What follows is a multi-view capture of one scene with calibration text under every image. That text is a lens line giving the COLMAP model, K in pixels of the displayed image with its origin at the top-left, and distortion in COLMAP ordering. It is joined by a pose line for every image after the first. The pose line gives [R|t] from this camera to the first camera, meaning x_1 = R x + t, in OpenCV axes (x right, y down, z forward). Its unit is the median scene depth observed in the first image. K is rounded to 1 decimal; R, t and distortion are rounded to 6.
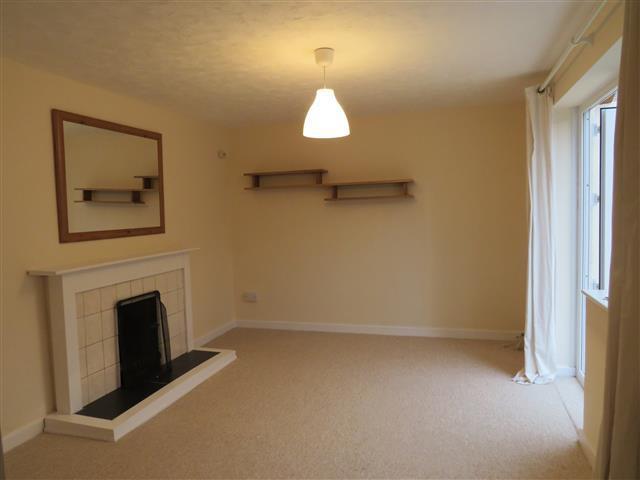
lens RADIAL K [[457.9, 0, 318.6], [0, 457.9, 238.1], [0, 0, 1]] dist [-0.000016, -0.000488]
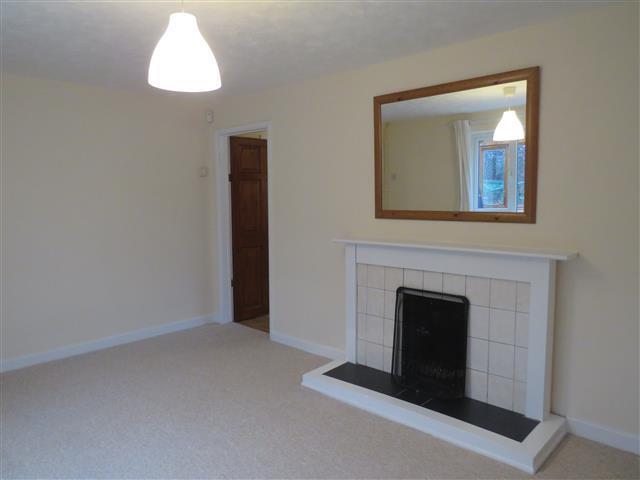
lens RADIAL K [[457.9, 0, 318.3], [0, 457.9, 242.5], [0, 0, 1]] dist [-0.000016, -0.000488]
pose [[-0.428840, 0.124399, -0.894774, 0.448531], [-0.037431, 0.987176, 0.155185, -0.087985], [0.902605, 0.100041, -0.418685, 1.199746]]
